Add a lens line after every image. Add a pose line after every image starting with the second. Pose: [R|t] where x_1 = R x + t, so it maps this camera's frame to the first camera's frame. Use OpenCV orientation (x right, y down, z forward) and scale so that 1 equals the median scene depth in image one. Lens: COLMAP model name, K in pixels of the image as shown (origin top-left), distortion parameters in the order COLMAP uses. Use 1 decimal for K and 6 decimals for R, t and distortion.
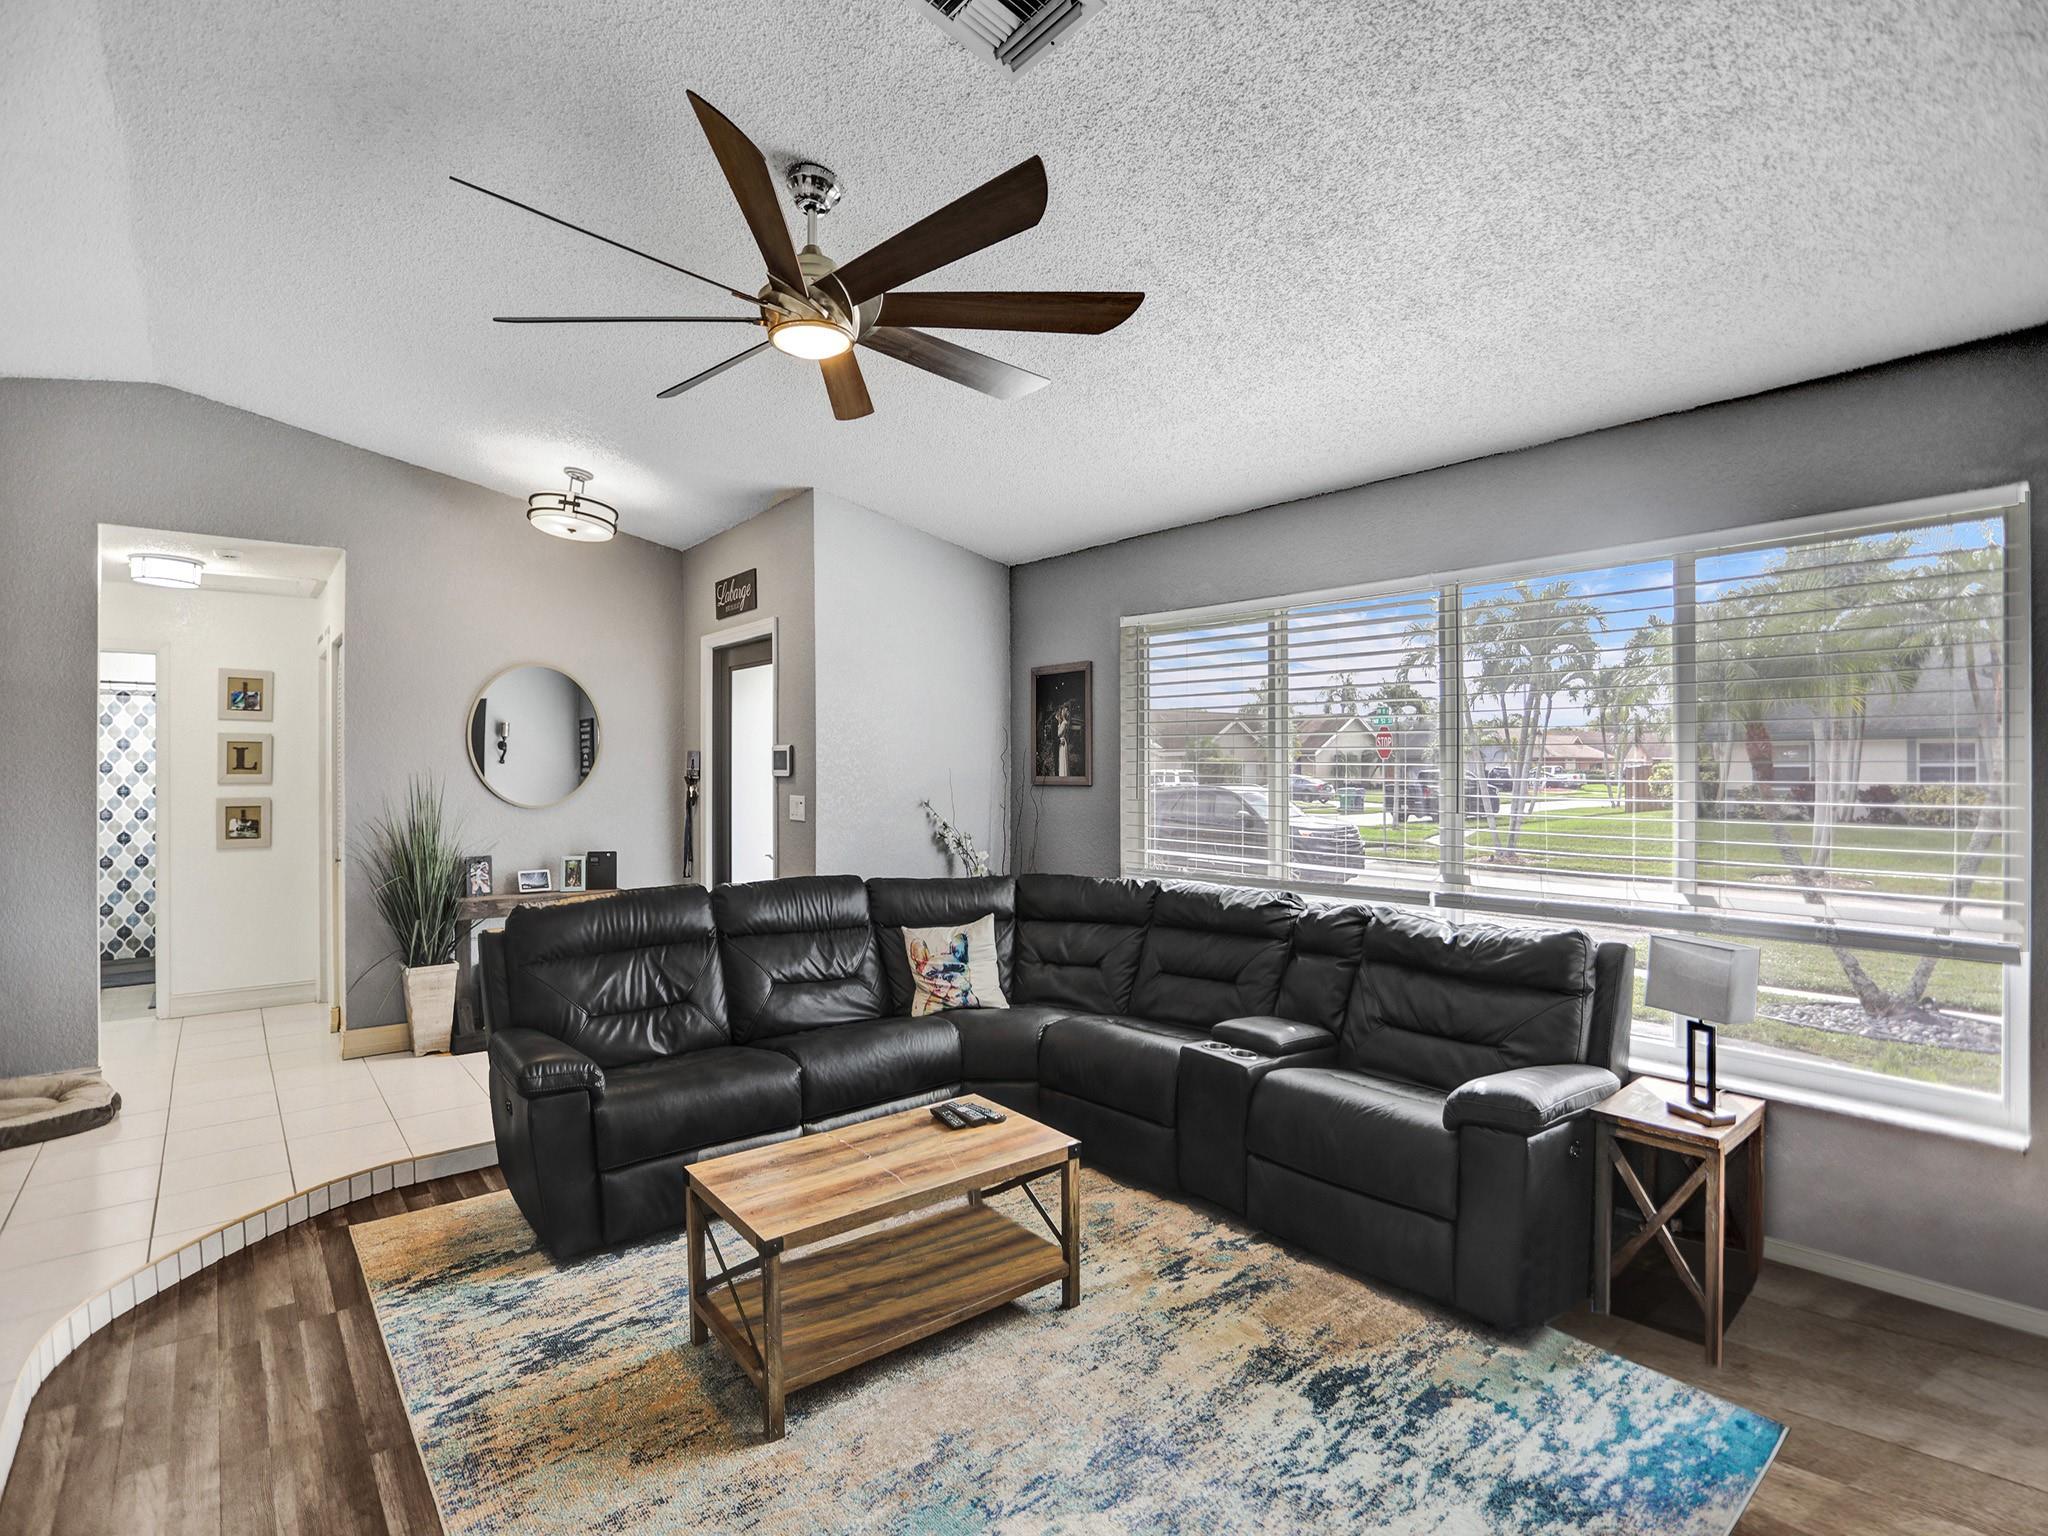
lens RADIAL K [[993.5, 0, 1033.3], [0, 993.5, 755.9], [0, 0, 1]] dist [-0.012170, 0.003070]
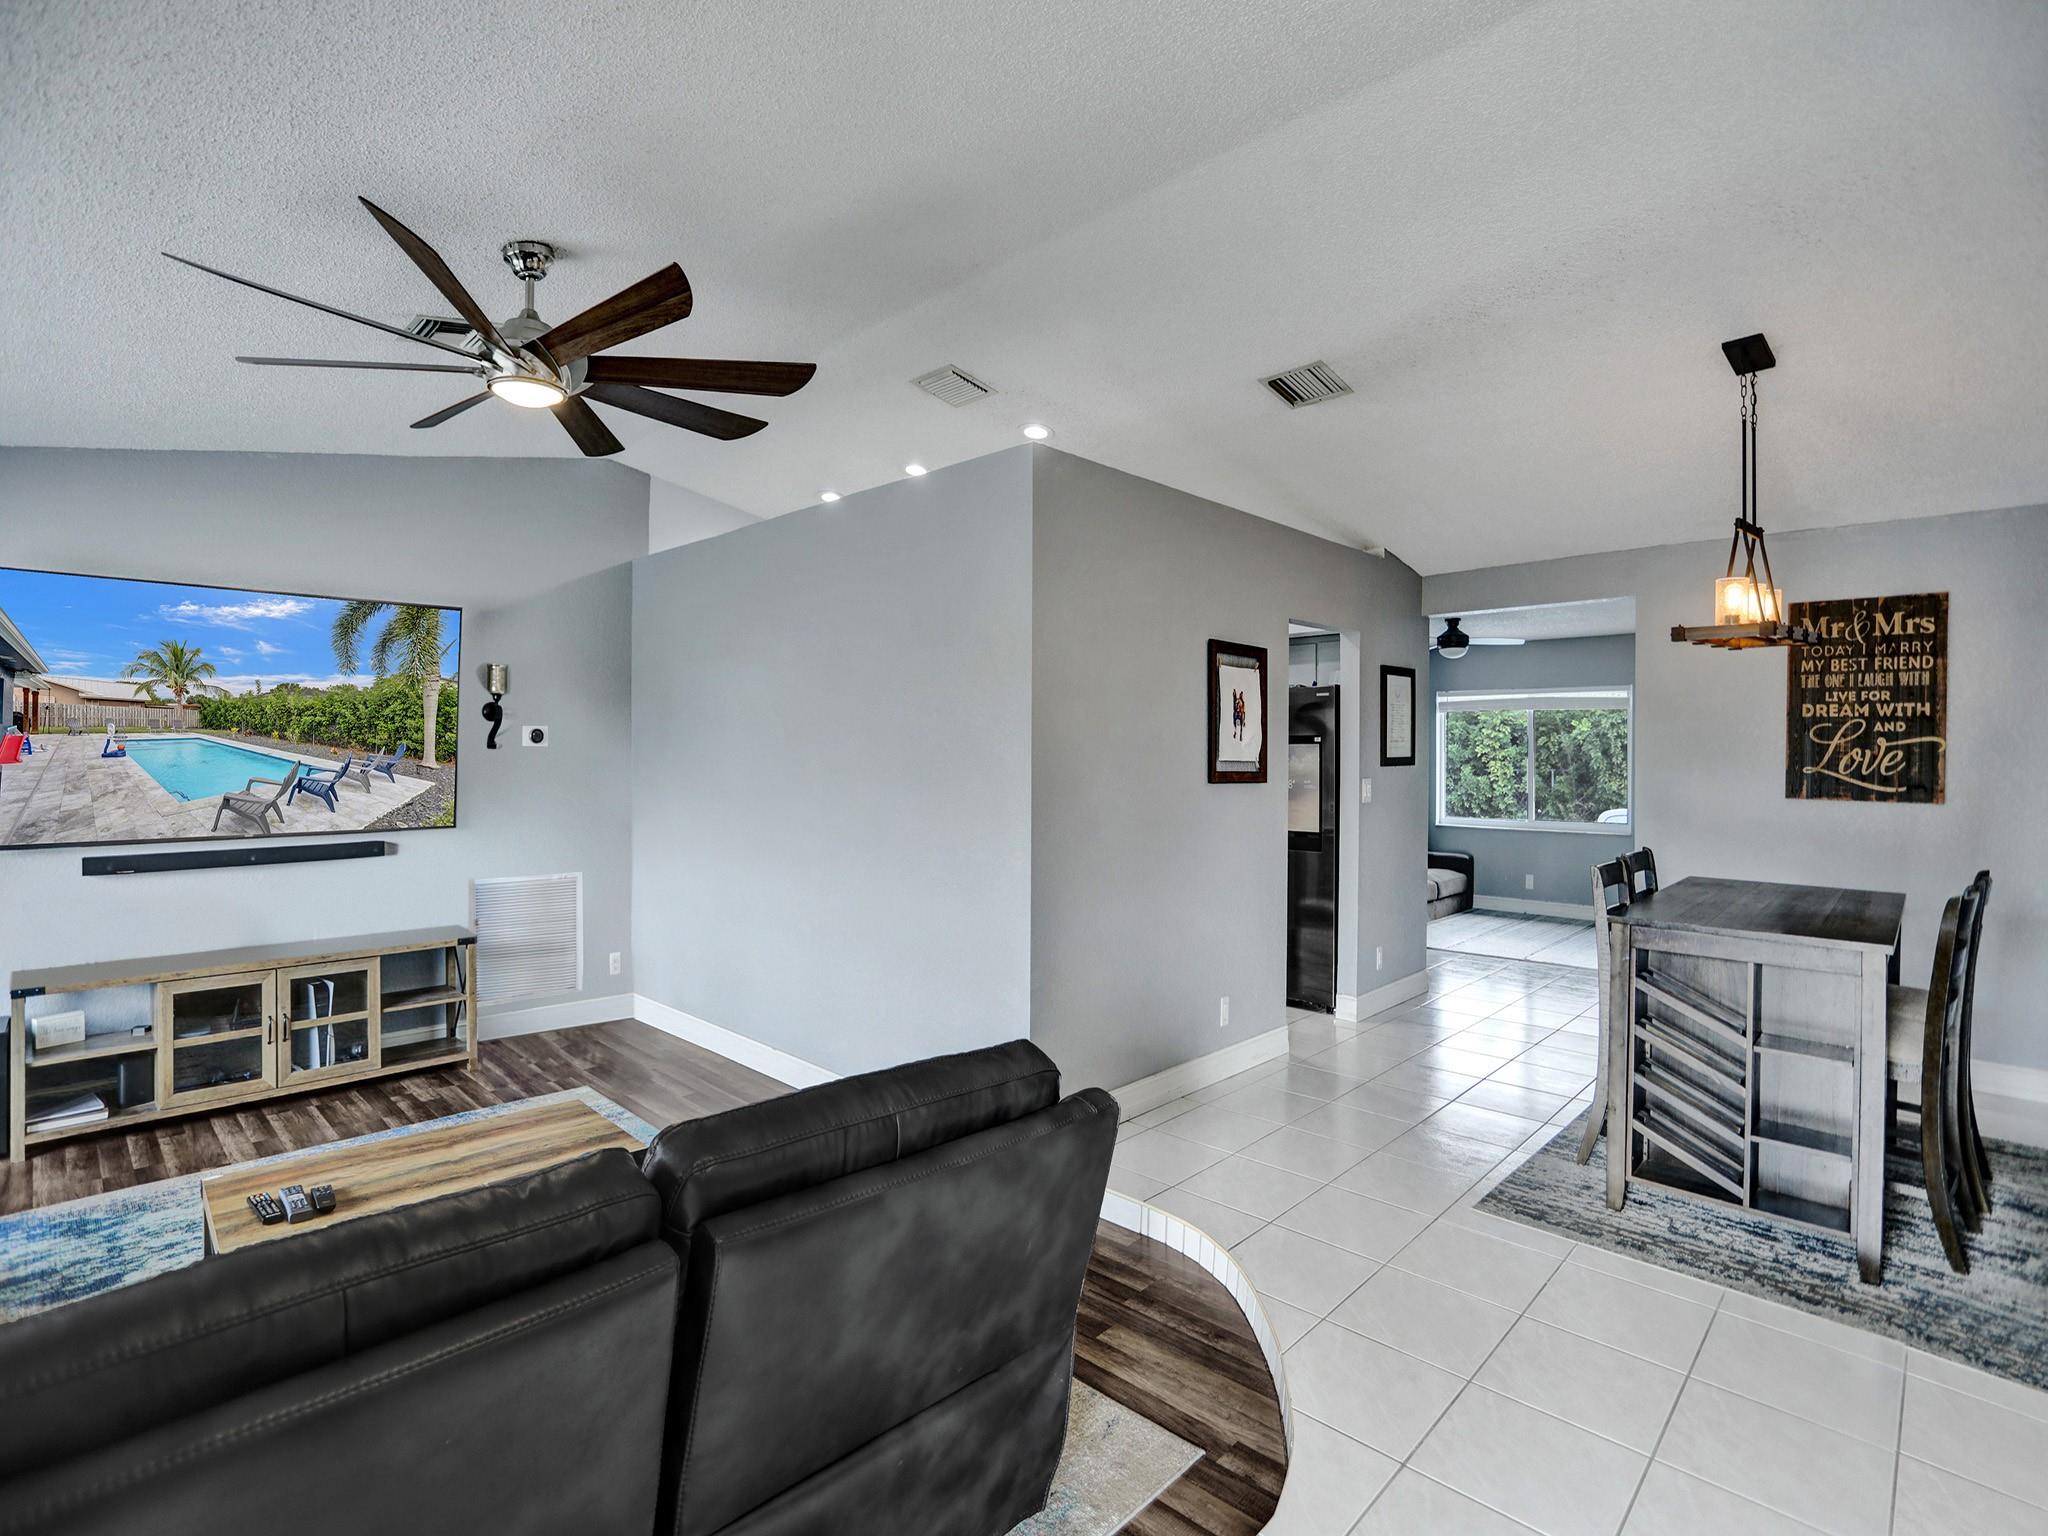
lens RADIAL K [[993.5, 0, 1018.3], [0, 993.5, 787.8], [0, 0, 1]] dist [-0.012170, 0.003070]
pose [[-0.996959, 0.005375, -0.077747, -0.615580], [0.004254, 0.999885, 0.014572, 0.029852], [0.077817, 0.014197, -0.996867, 1.930023]]
